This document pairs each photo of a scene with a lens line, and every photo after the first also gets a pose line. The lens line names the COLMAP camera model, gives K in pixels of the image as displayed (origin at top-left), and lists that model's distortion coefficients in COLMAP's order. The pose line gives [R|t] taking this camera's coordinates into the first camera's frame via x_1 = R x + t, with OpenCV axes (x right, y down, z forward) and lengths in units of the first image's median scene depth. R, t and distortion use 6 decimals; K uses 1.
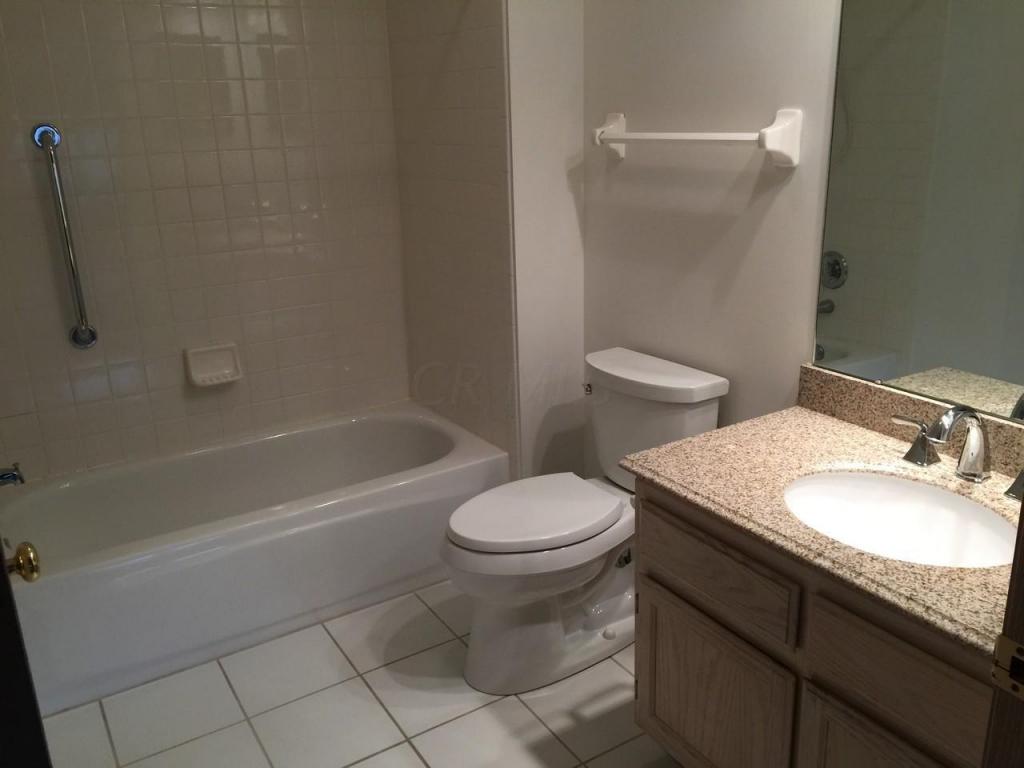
lens RADIAL K [[898.4, 0, 513.2], [0, 898.4, 383.0], [0, 0, 1]] dist [0.037694, 0.002286]
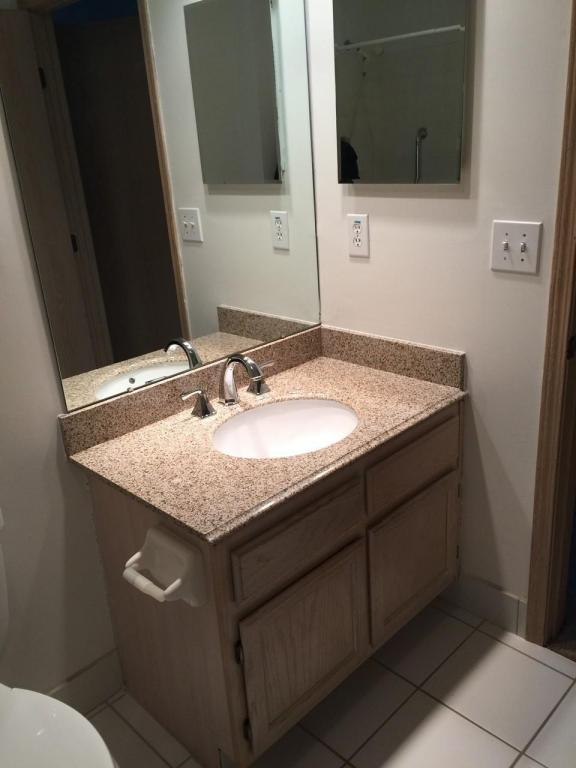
lens RADIAL K [[673.8, 0, 289.7], [0, 673.8, 386.3], [0, 0, 1]] dist [0.037694, 0.002286]
pose [[-0.251372, -0.298008, 0.920871, -0.540970], [0.355096, 0.856683, 0.374166, -0.304756], [-0.900399, 0.421052, -0.109525, 1.050322]]
